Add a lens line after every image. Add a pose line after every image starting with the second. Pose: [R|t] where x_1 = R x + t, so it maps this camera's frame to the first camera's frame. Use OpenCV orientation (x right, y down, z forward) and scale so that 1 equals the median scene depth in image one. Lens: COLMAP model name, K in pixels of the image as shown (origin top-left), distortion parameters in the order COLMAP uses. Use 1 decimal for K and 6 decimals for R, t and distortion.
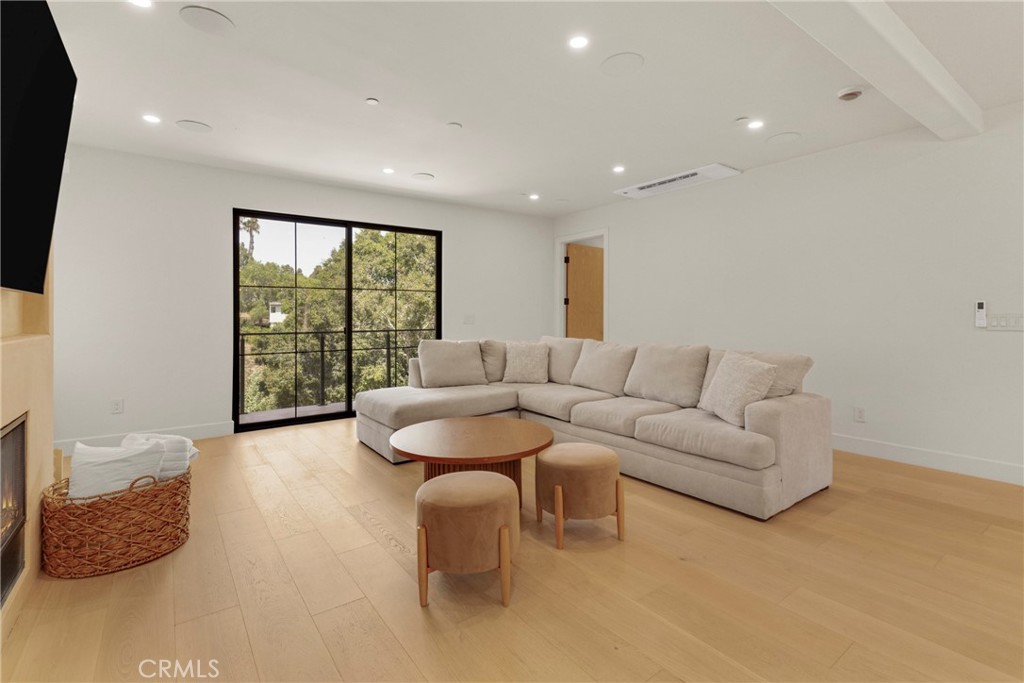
lens RADIAL K [[476.0, 0, 508.3], [0, 476.0, 306.8], [0, 0, 1]] dist [-0.005040, -0.003268]
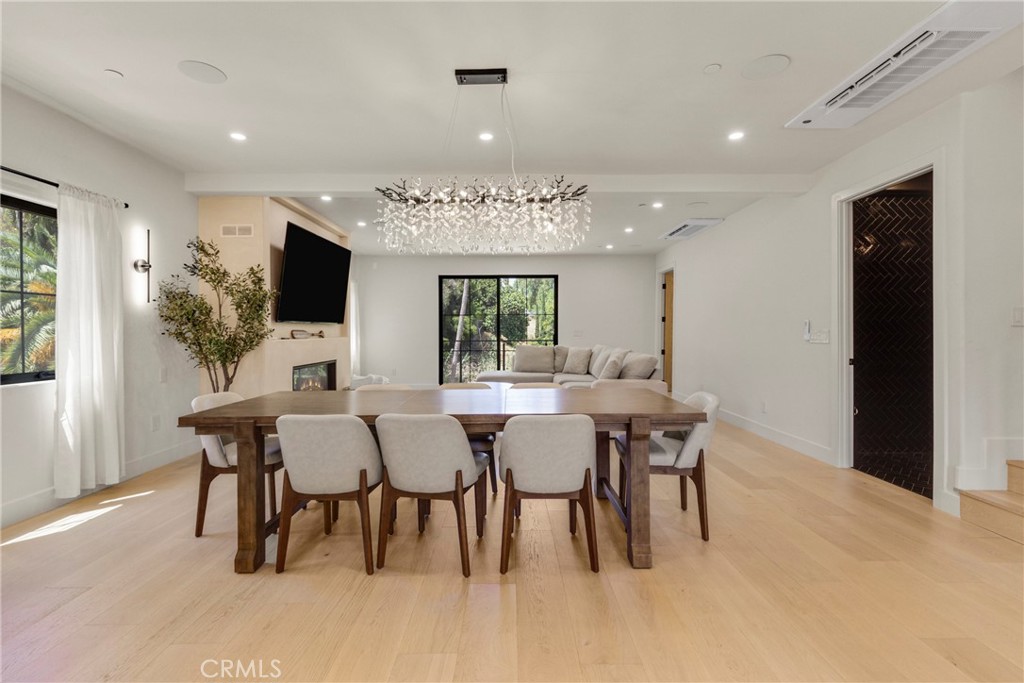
lens RADIAL K [[456.0, 0, 504.0], [0, 456.0, 324.0], [0, 0, 1]] dist [0.001070, 0.000086]
pose [[0.804150, -0.010041, -0.594342, 0.723559], [0.015791, 0.999865, 0.004474, -0.013816], [0.594217, -0.012983, 0.804200, -0.336844]]
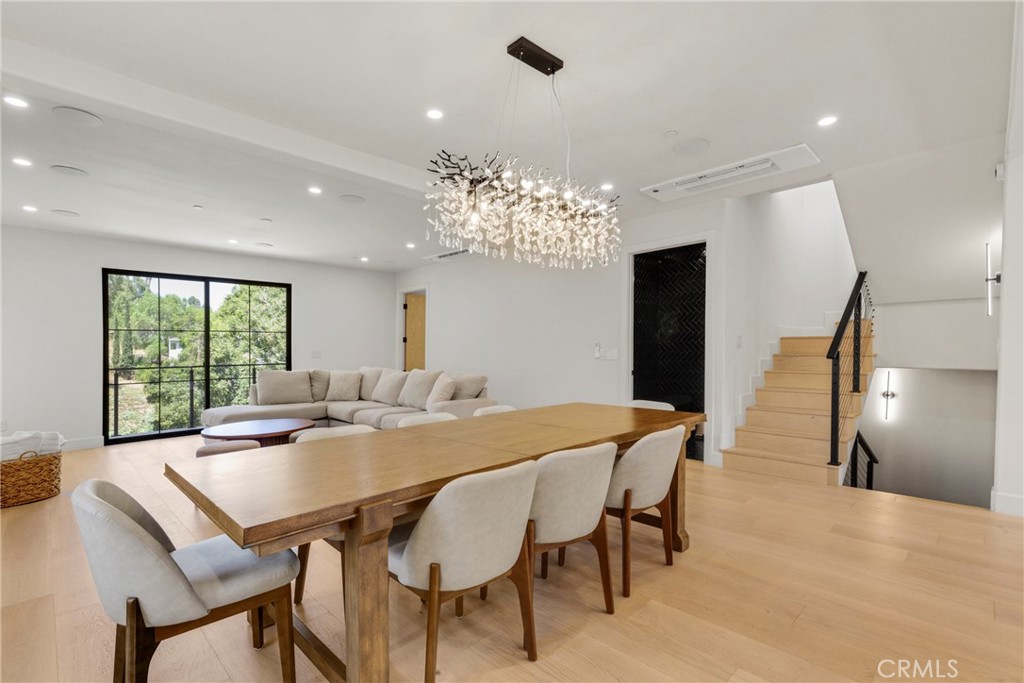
lens RADIAL K [[476.0, 0, 508.6], [0, 476.0, 347.8], [0, 0, 1]] dist [-0.005040, -0.003268]
pose [[0.989117, -0.004183, 0.147071, 0.298816], [0.002058, 0.999891, 0.014597, -0.010804], [-0.147116, -0.014136, 0.989018, -0.401446]]
